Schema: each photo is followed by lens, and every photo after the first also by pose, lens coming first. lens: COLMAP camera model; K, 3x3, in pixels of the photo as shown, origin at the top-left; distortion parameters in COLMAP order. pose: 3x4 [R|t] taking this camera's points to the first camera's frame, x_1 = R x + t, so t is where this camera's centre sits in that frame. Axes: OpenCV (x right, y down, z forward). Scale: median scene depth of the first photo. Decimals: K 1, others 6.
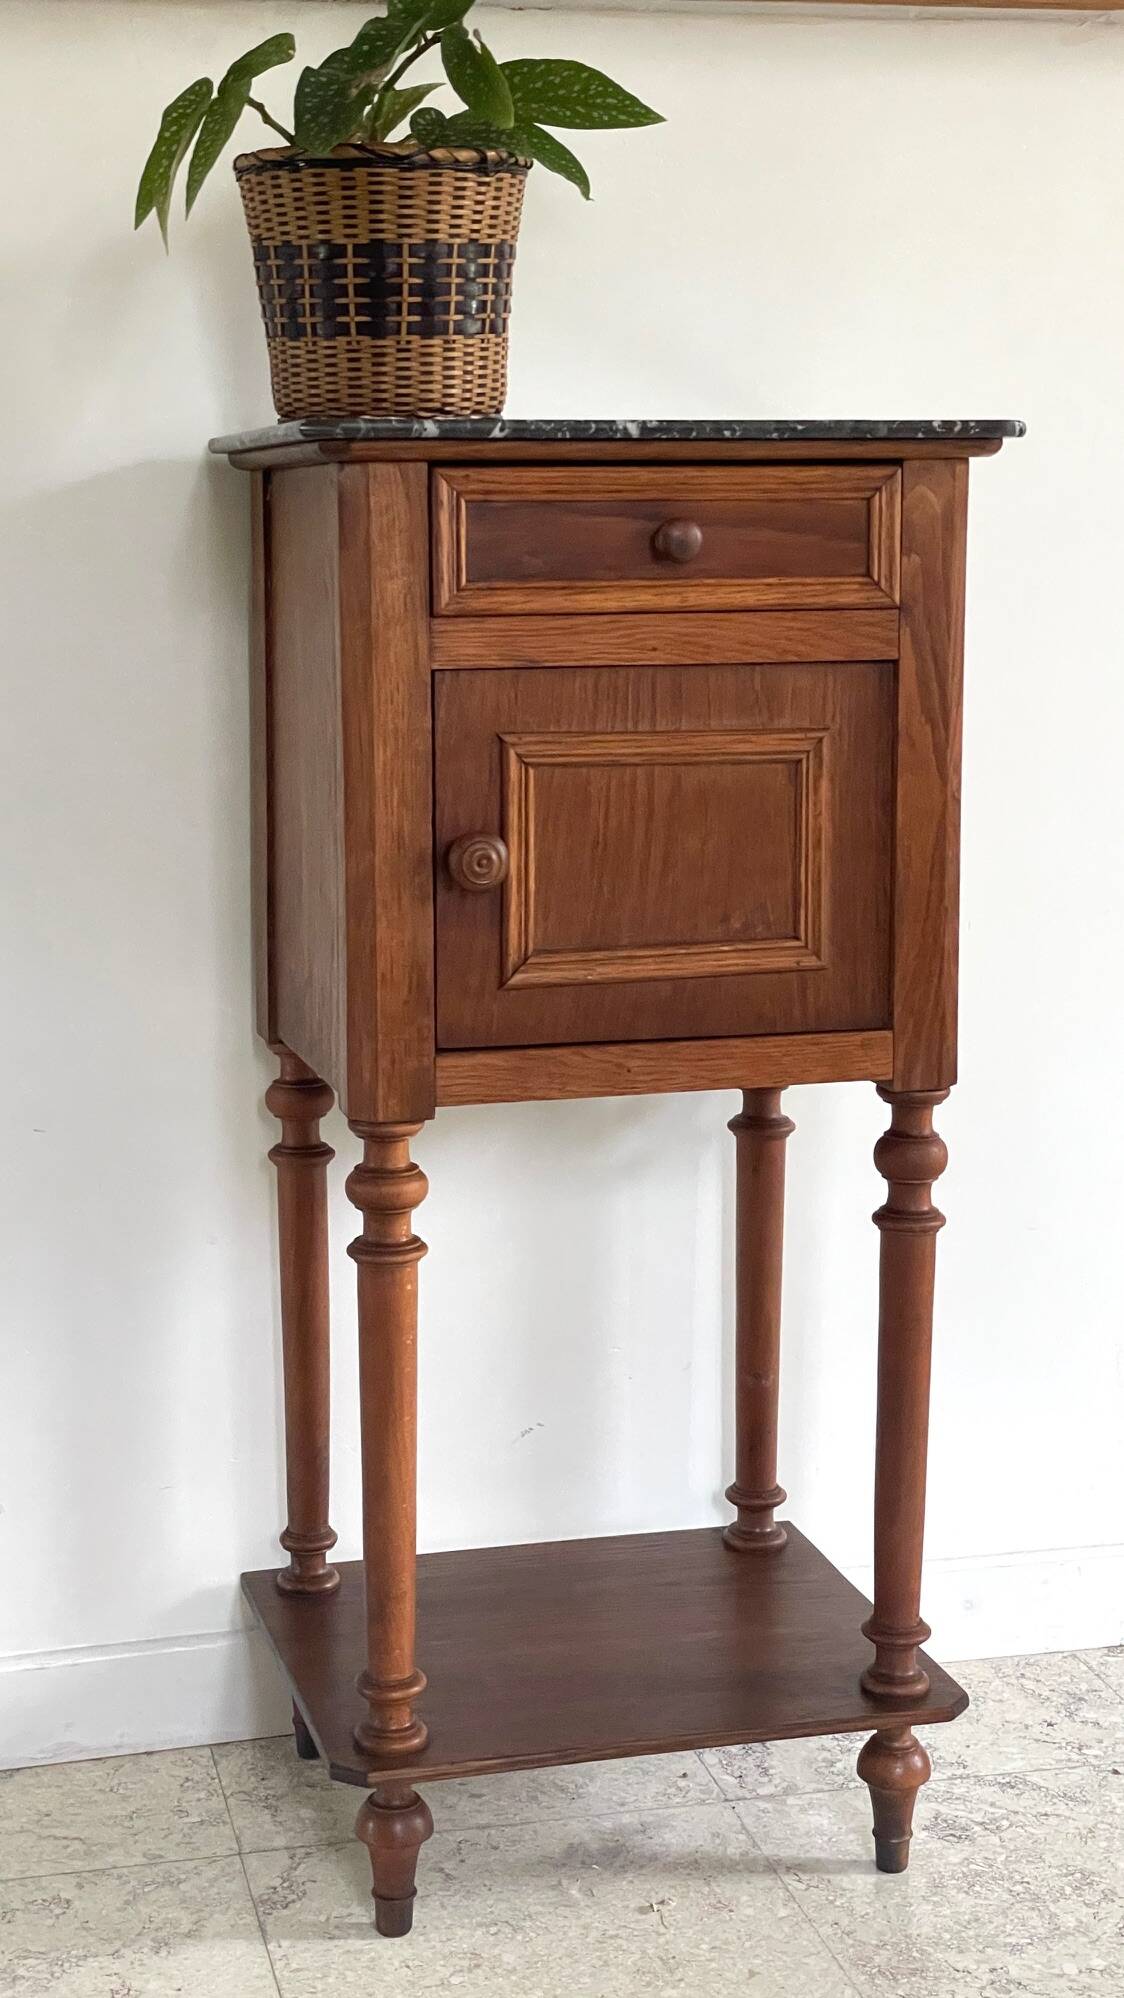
lens RADIAL K [[2991.5, 0, 541.4], [0, 2991.5, 981.5], [0, 0, 1]] dist [0.086369, 0.000000]
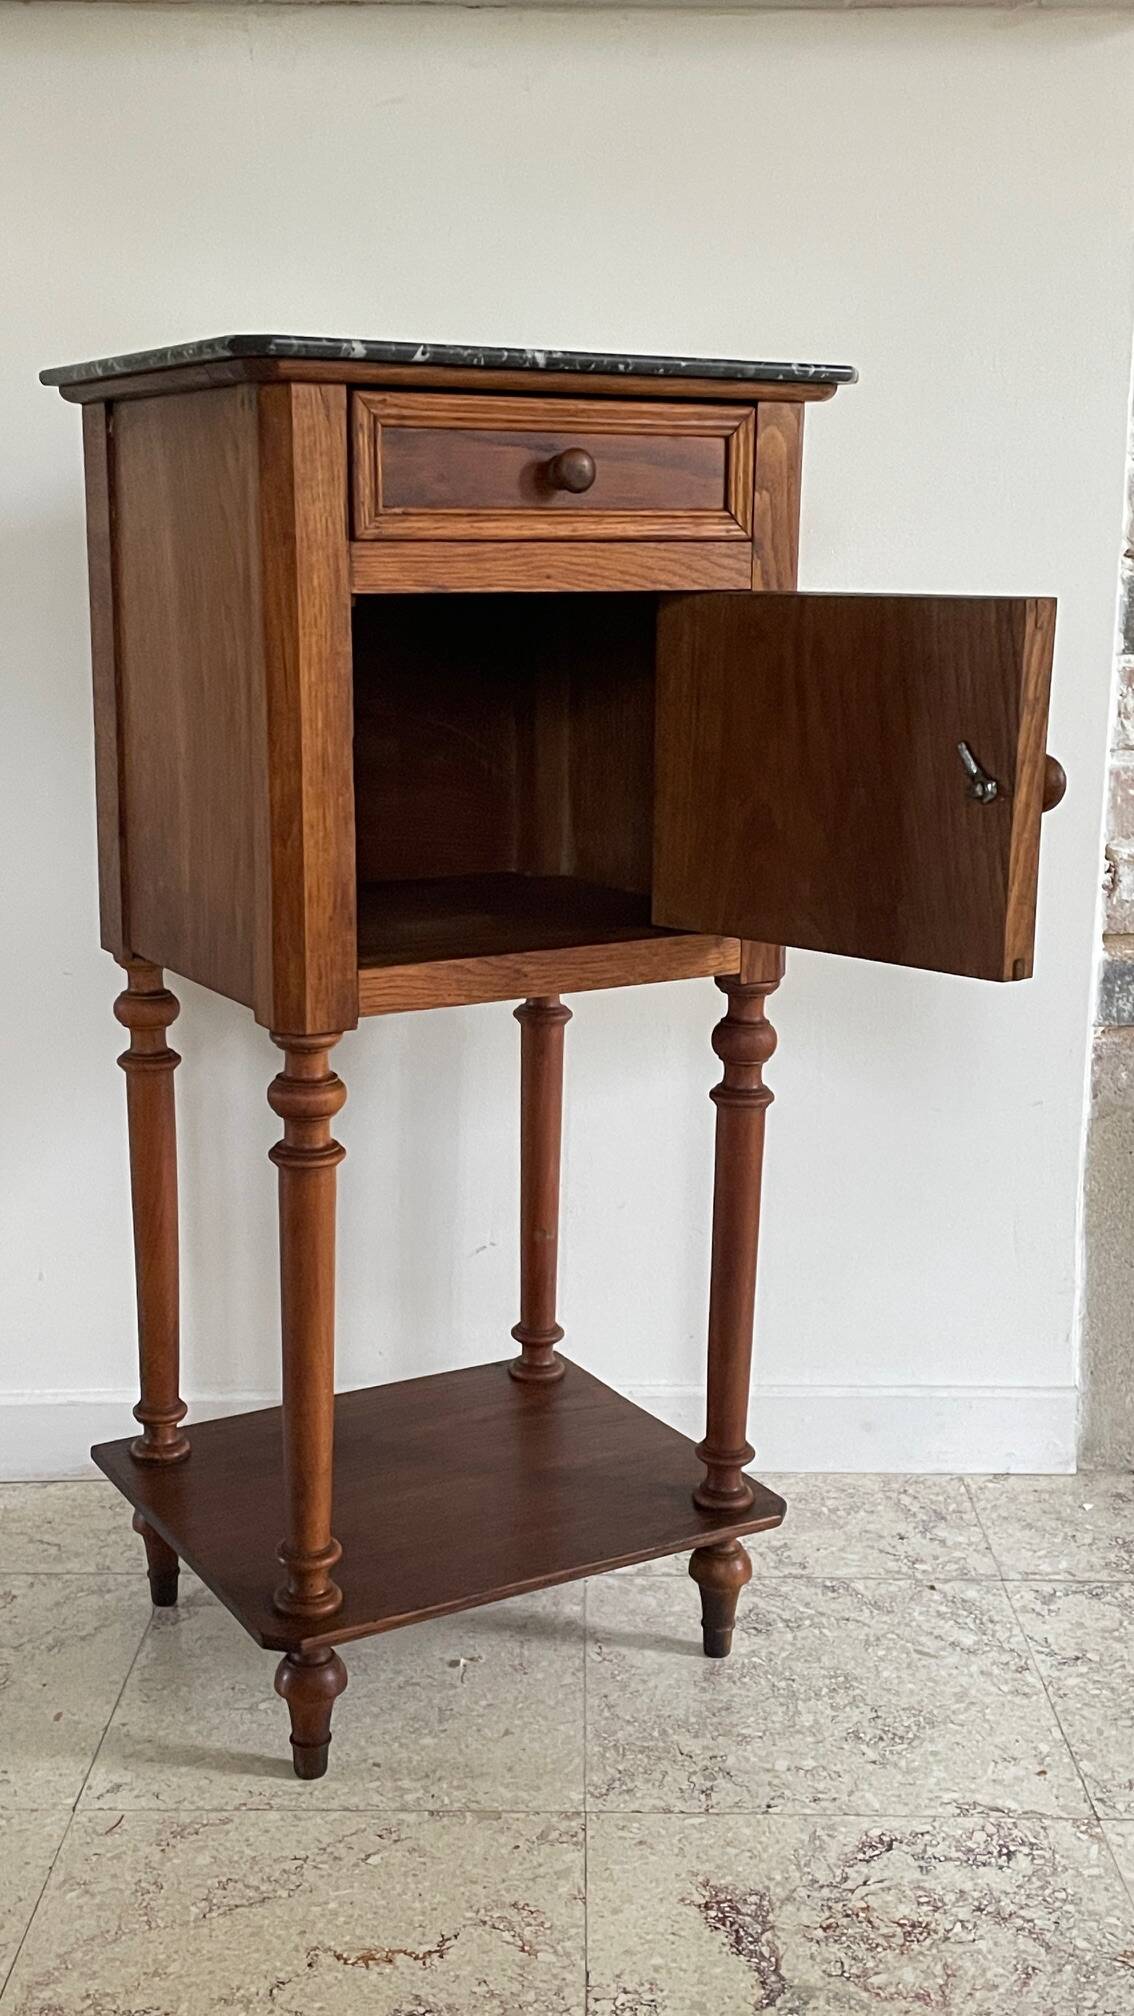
lens RADIAL K [[2214.3, 0, 560.2], [0, 2214.3, 1036.9], [0, 0, 1]] dist [0.085594, 0.000000]
pose [[0.964509, -0.045711, 0.260064, -0.167665], [0.026537, 0.996696, 0.076770, -0.009044], [-0.262714, -0.067144, 0.962535, 0.229874]]
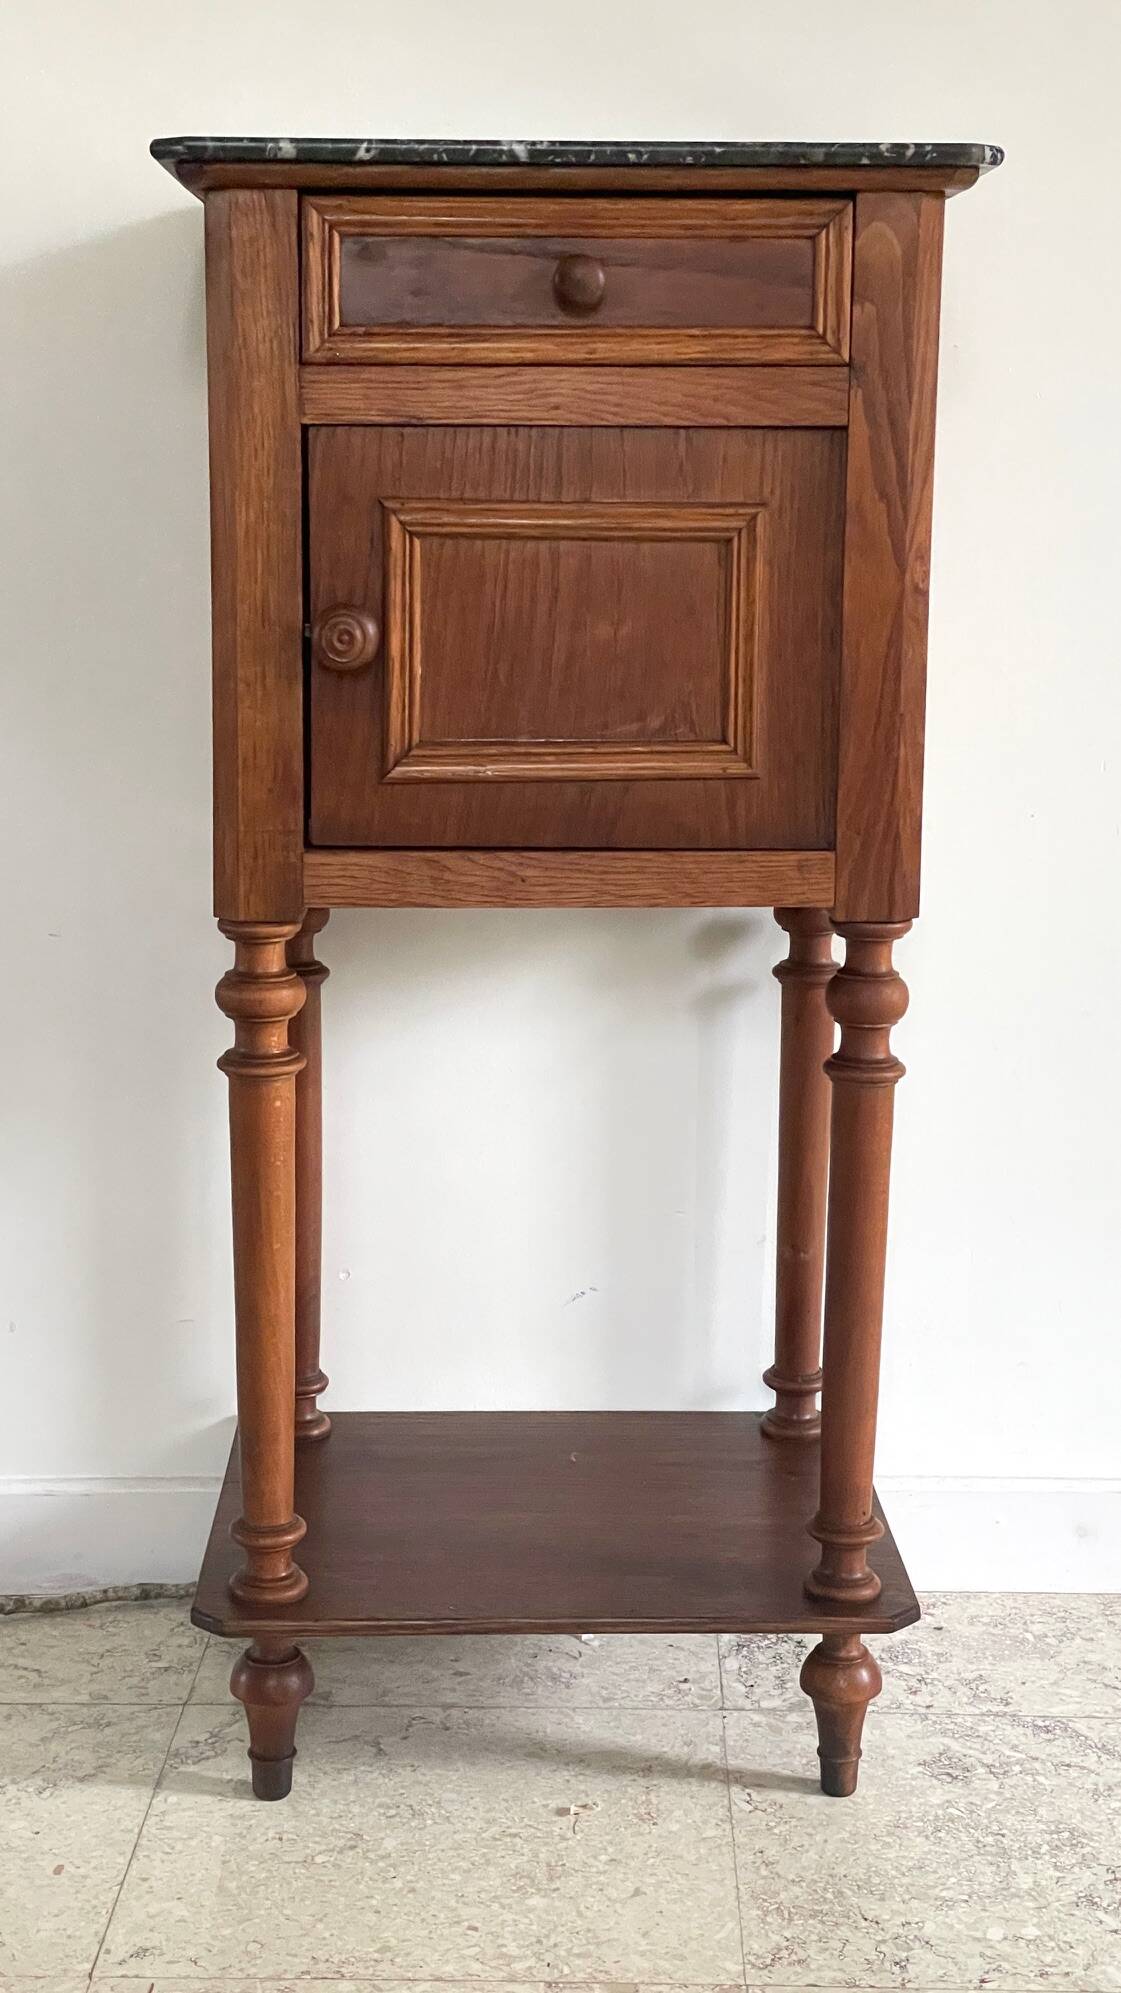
lens RADIAL K [[2984.0, 0, 543.1], [0, 2984.0, 994.5], [0, 0, 1]] dist [0.086369, 0.000000]
pose [[0.971867, 0.053732, -0.229320, 0.244832], [-0.047145, 0.998305, 0.034112, 0.033341], [0.230765, -0.022341, 0.972753, 0.124740]]
